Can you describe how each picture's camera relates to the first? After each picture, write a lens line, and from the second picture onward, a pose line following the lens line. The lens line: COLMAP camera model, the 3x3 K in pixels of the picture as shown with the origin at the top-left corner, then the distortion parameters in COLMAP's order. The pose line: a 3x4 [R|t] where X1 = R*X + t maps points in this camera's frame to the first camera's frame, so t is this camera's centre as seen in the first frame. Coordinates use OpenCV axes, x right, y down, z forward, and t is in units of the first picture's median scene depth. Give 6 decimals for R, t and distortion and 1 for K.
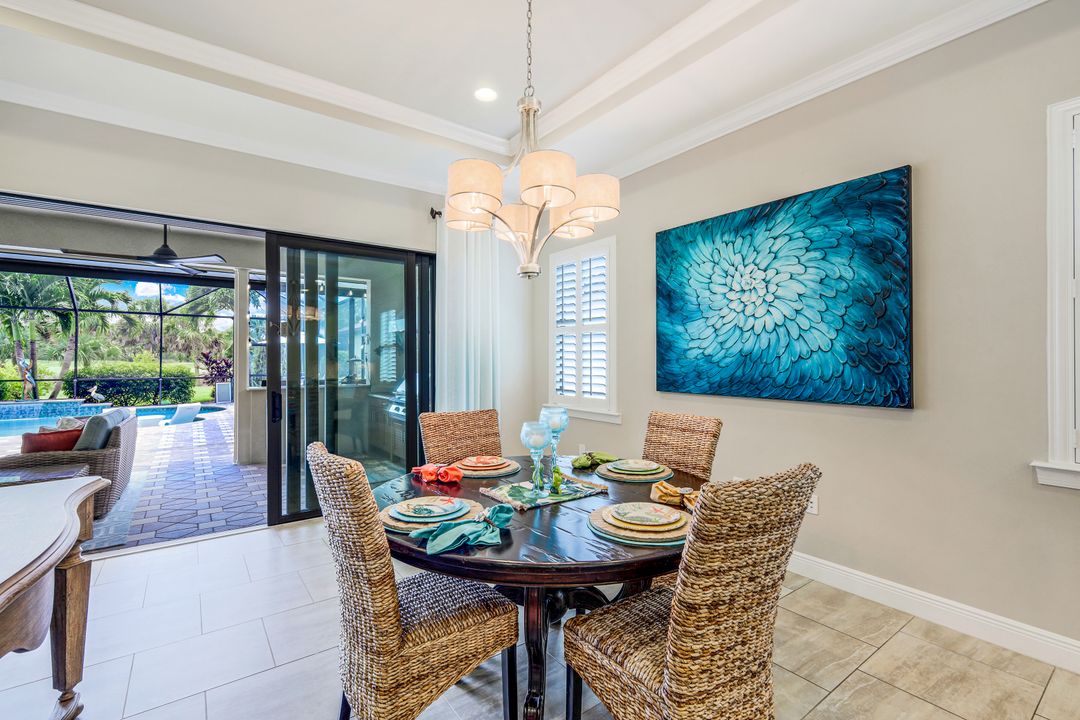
lens RADIAL K [[474.2, 0, 541.2], [0, 474.2, 358.4], [0, 0, 1]] dist [0.002481, 0.000519]
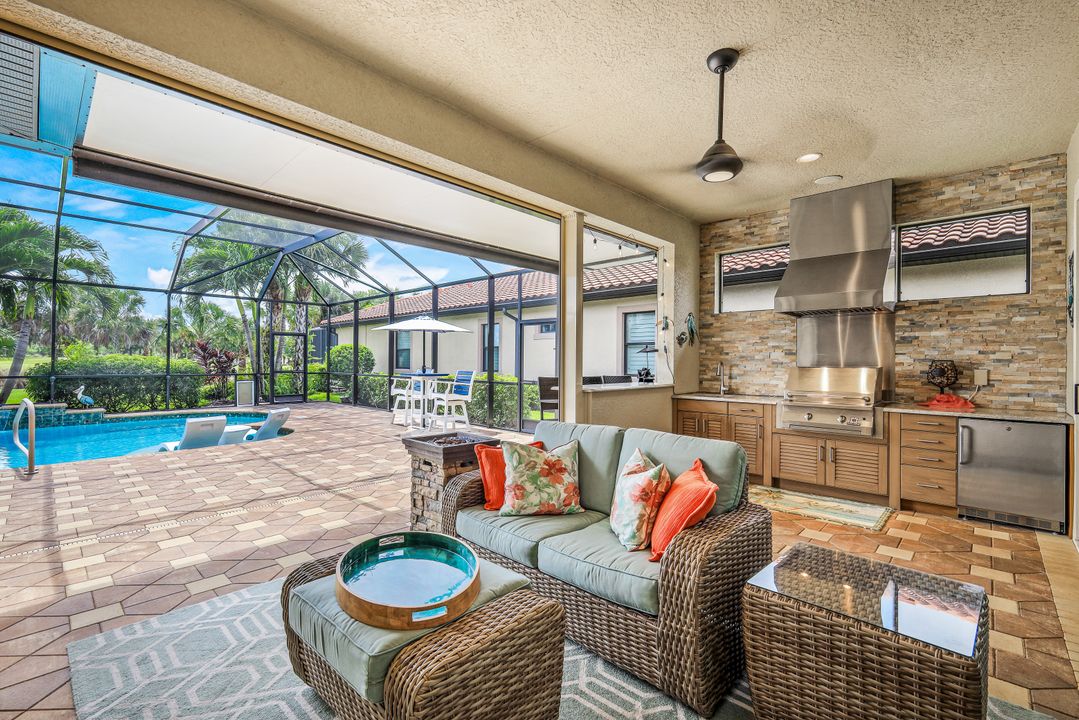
lens RADIAL K [[473.2, 0, 537.0], [0, 473.2, 362.3], [0, 0, 1]] dist [0.005673, 0.000121]
pose [[0.985394, 0.007369, 0.170129, -1.508857], [-0.009081, 0.999916, 0.009284, 0.036752], [-0.170046, -0.010693, 0.985378, 0.646989]]
